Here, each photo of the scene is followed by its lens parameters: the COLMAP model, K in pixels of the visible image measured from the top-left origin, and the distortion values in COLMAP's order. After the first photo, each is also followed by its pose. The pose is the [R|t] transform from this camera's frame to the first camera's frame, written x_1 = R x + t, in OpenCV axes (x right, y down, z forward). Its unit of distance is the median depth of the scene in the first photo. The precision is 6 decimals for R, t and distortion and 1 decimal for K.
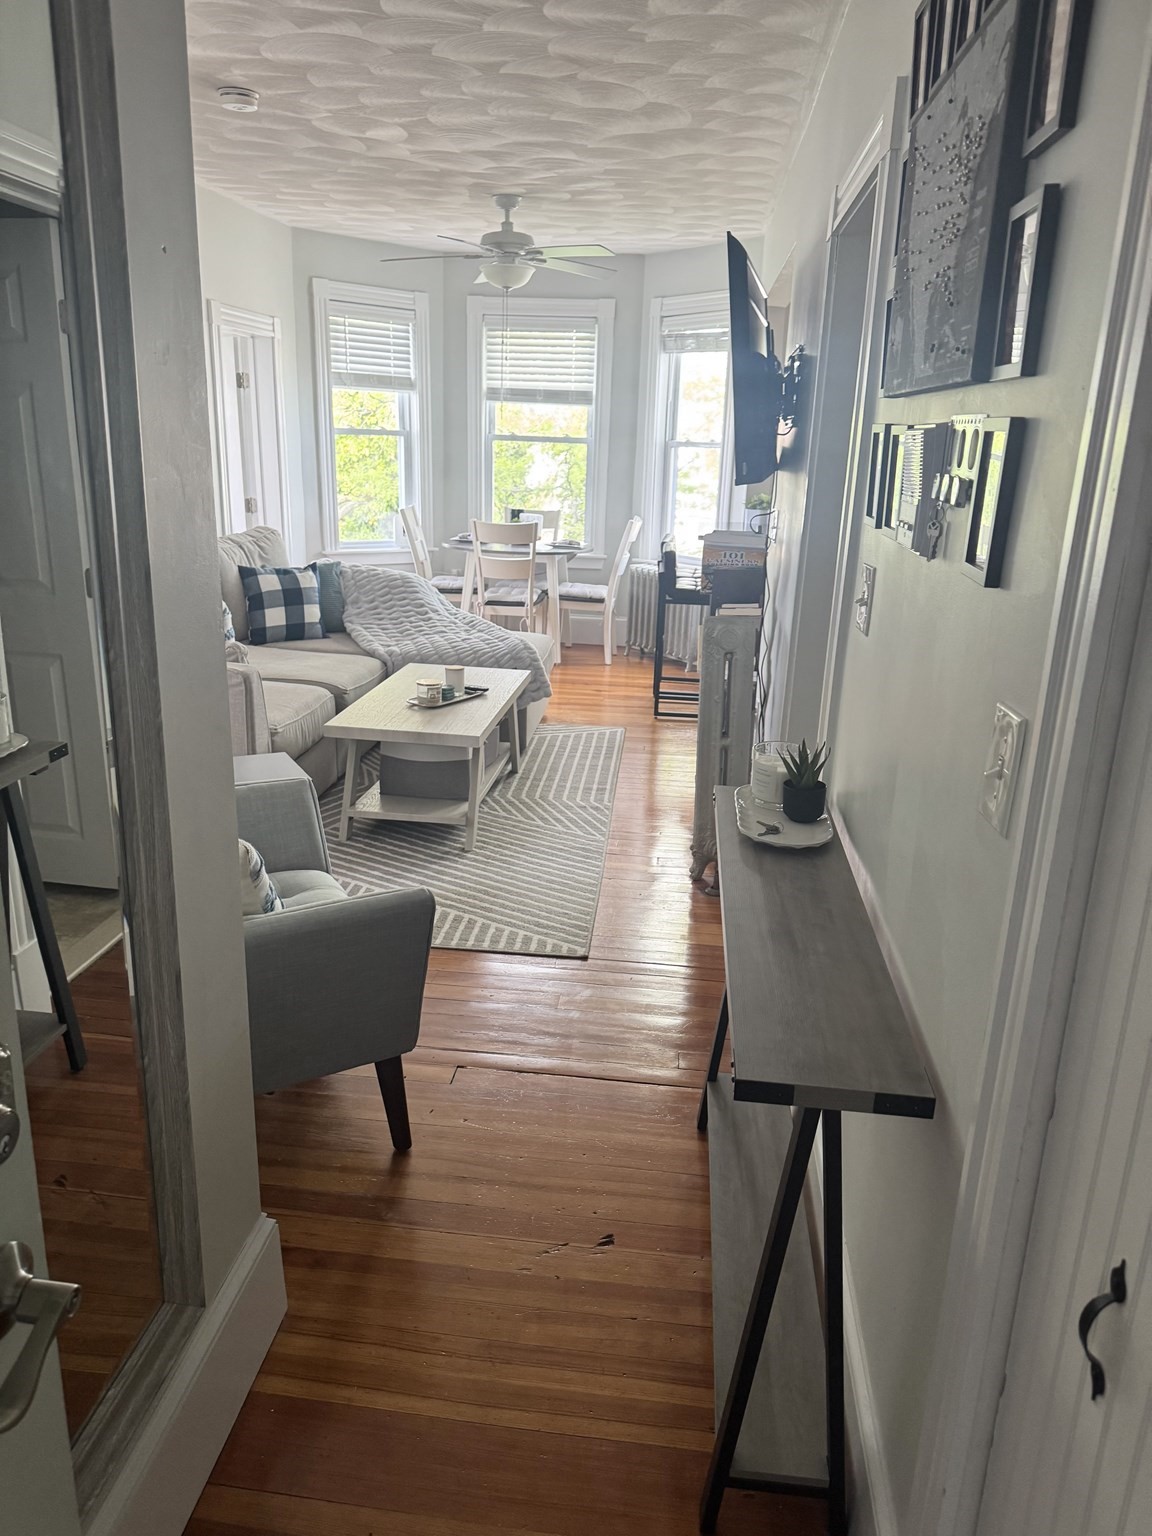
lens RADIAL K [[1078.0, 0, 575.9], [0, 1078.0, 783.5], [0, 0, 1]] dist [0.046078, -0.057954]
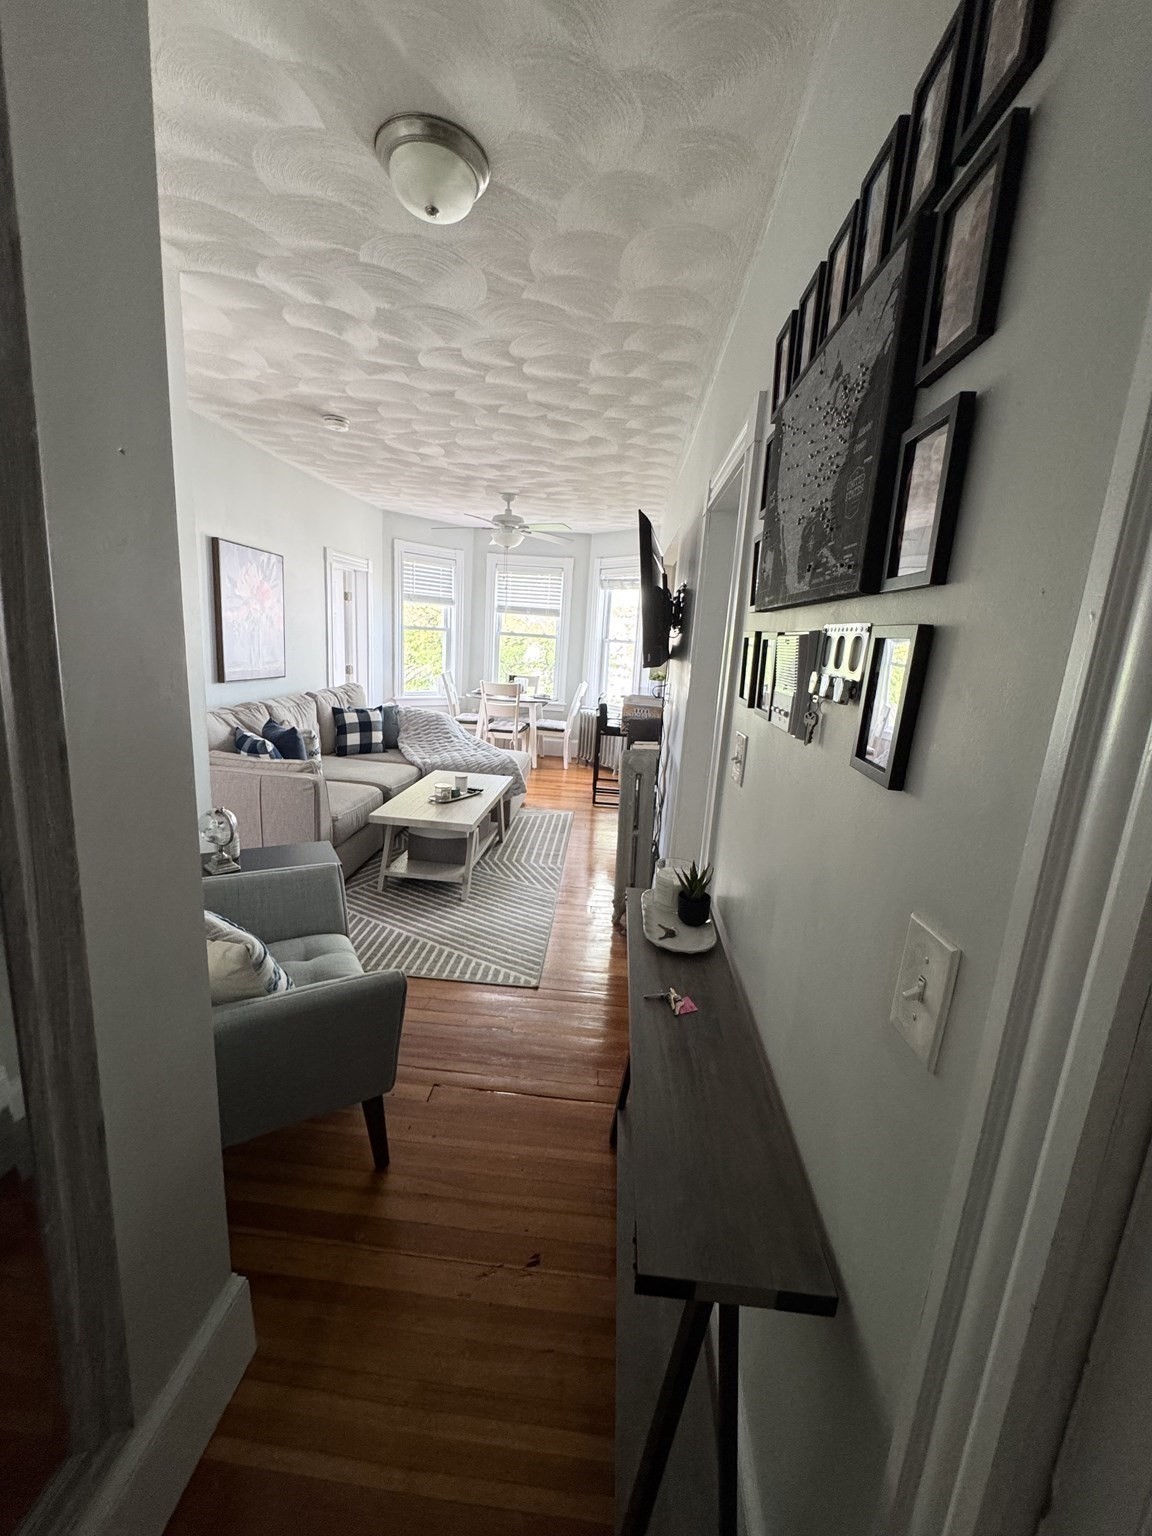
lens RADIAL K [[615.4, 0, 574.8], [0, 615.4, 763.4], [0, 0, 1]] dist [-0.002251, 0.000636]
pose [[0.999086, 0.024076, 0.035322, 0.020153], [-0.020260, 0.994300, -0.104678, -0.041943], [-0.037641, 0.103867, 0.993879, 0.133514]]
